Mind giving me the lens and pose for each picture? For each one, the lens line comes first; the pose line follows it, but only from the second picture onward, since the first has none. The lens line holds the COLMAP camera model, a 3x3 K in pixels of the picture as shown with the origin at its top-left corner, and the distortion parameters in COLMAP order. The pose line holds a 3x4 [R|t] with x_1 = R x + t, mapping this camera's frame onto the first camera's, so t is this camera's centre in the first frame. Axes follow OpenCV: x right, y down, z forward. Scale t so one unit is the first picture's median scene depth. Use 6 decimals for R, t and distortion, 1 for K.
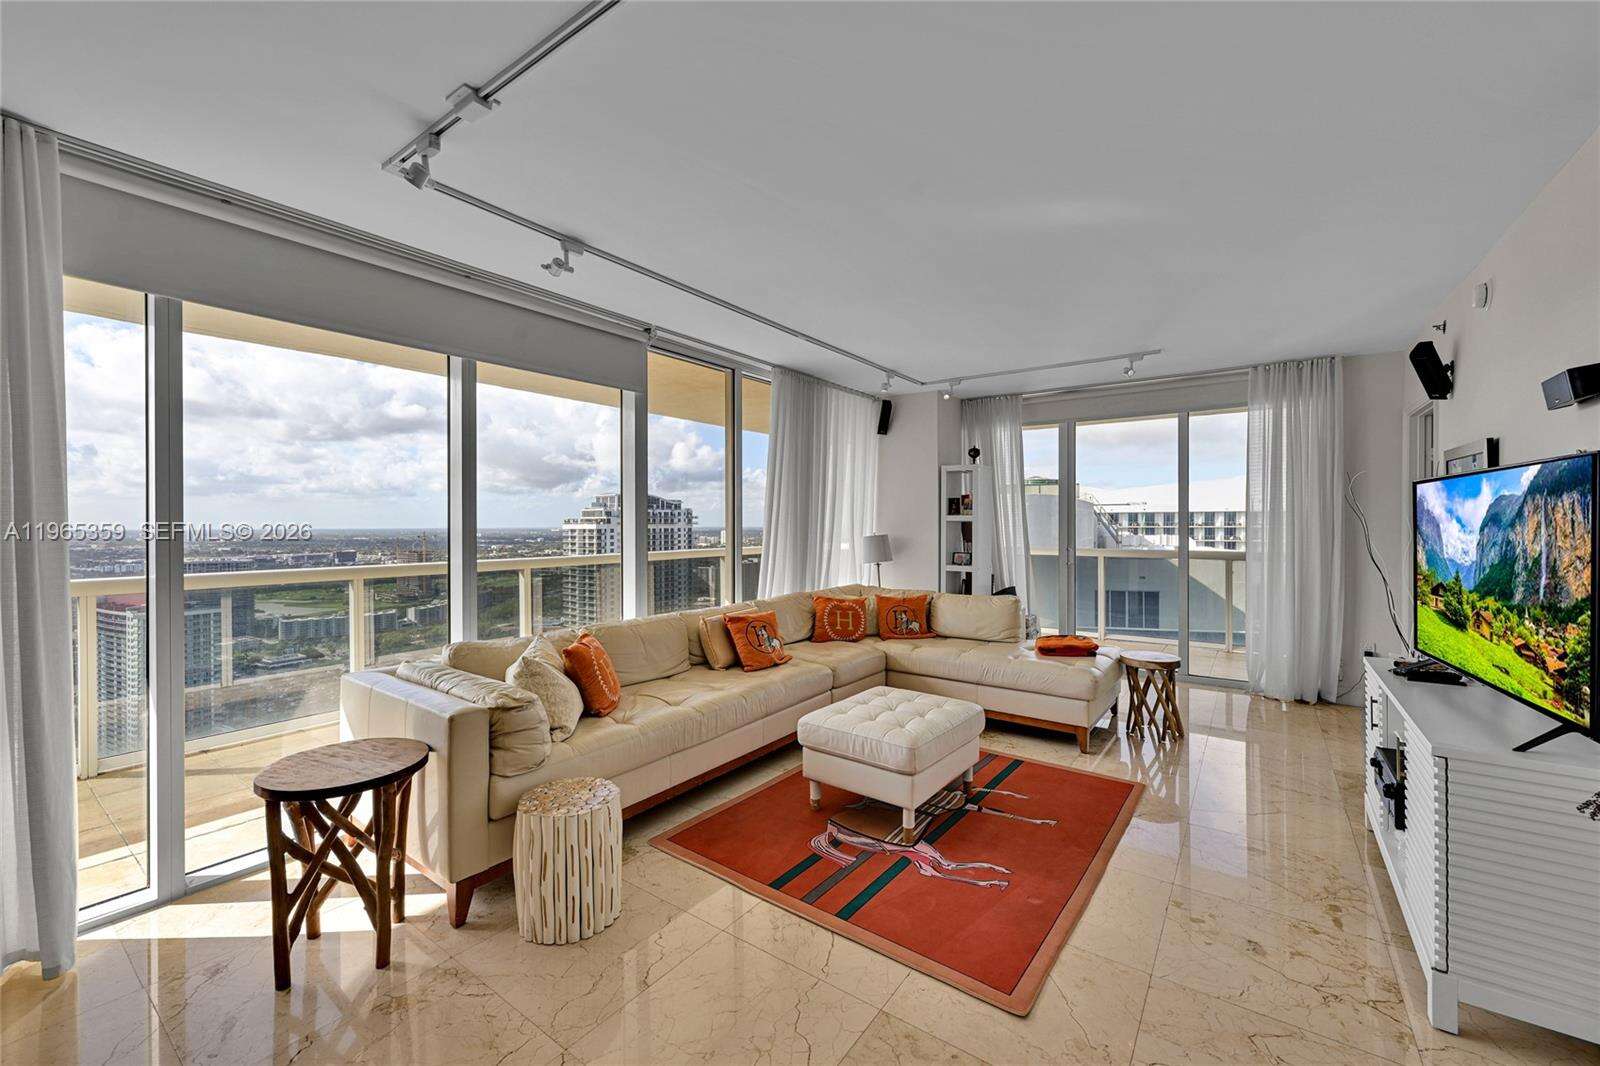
lens RADIAL K [[638.6, 0, 793.6], [0, 638.6, 531.8], [0, 0, 1]] dist [-0.000010, 0.000022]
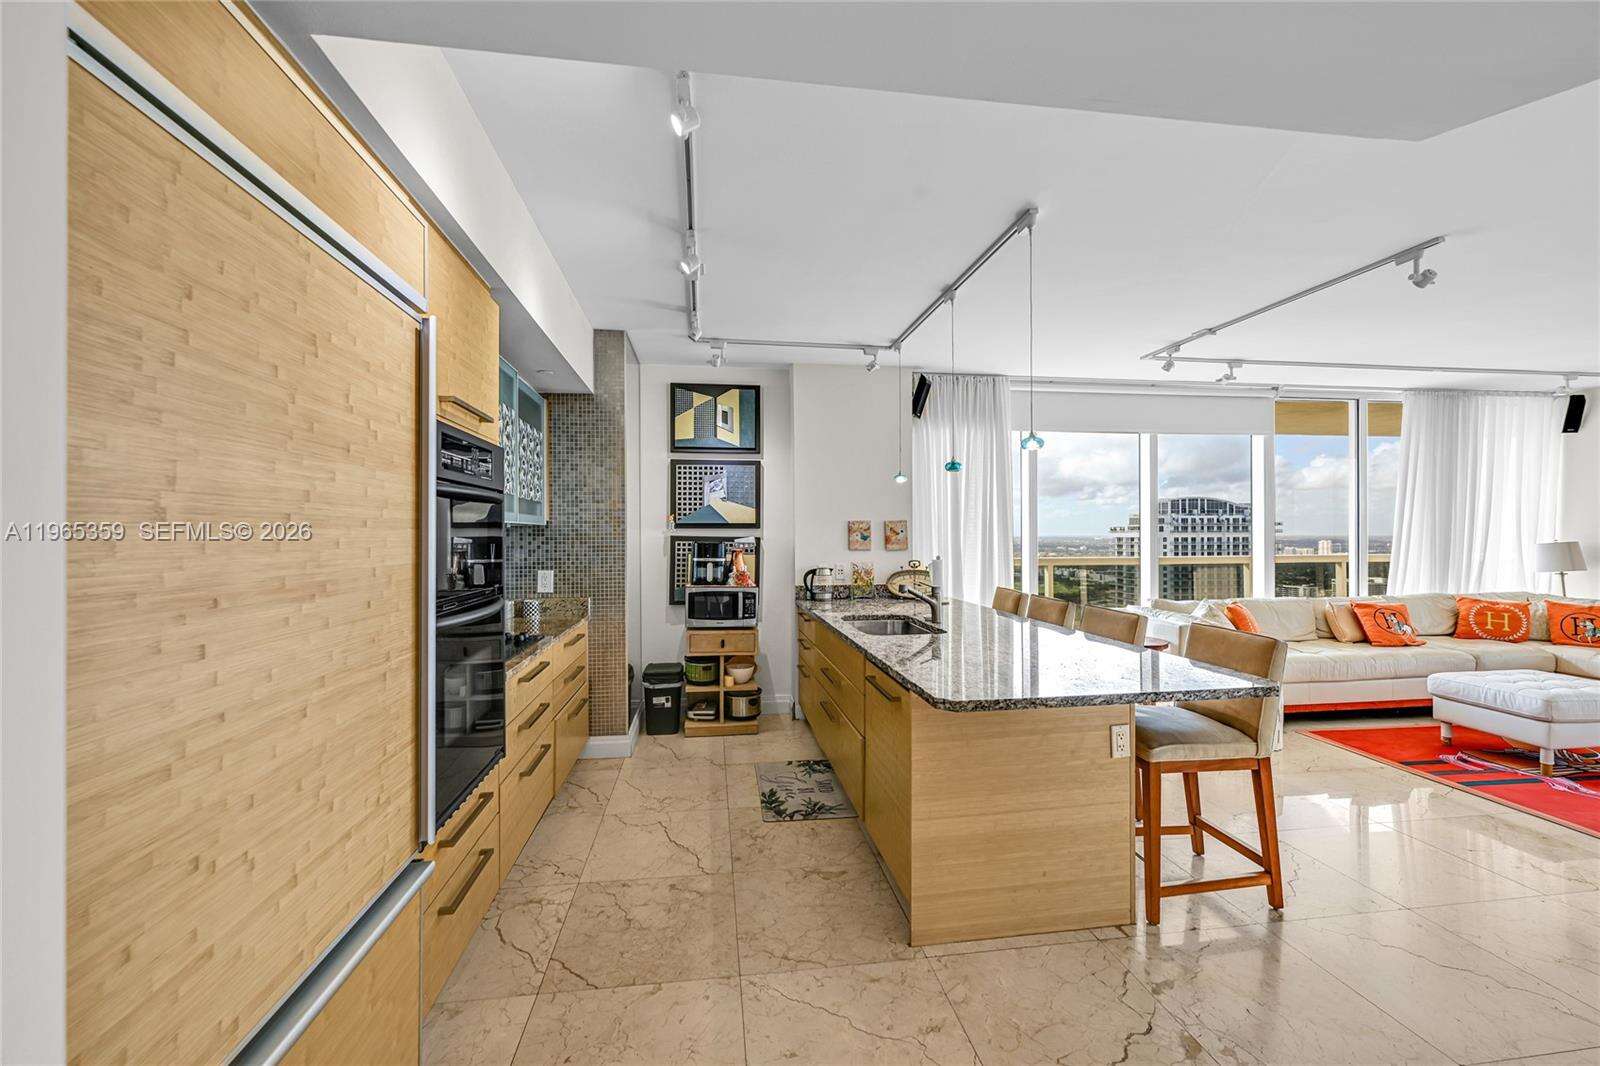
lens RADIAL K [[638.6, 0, 793.6], [0, 638.6, 531.8], [0, 0, 1]] dist [-0.000010, 0.000022]
pose [[0.695891, -0.002095, -0.718145, 0.025889], [-0.007165, 0.999926, -0.009861, 0.008396], [0.718112, 0.012008, 0.695824, -0.534769]]
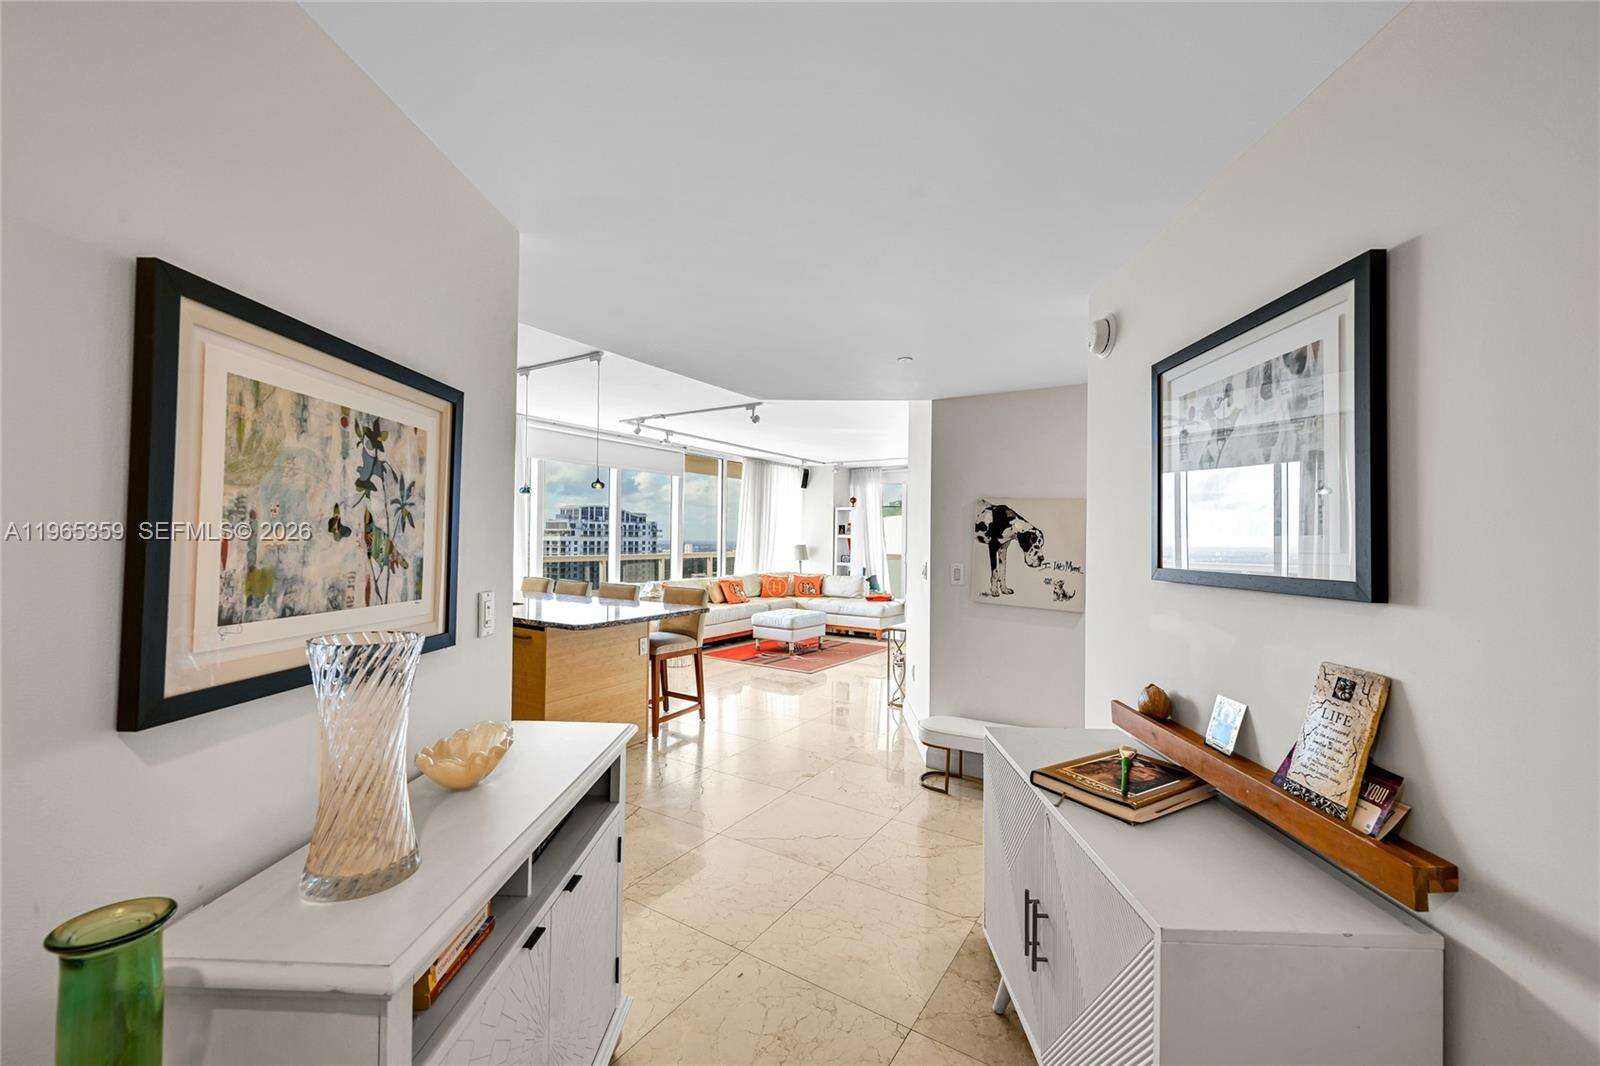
lens RADIAL K [[638.6, 0, 793.6], [0, 638.6, 531.8], [0, 0, 1]] dist [-0.000010, 0.000022]
pose [[0.998299, 0.014887, 0.056372, 0.015644], [-0.013570, 0.999628, -0.023674, 0.012480], [-0.056704, 0.022869, 0.998129, -0.920807]]
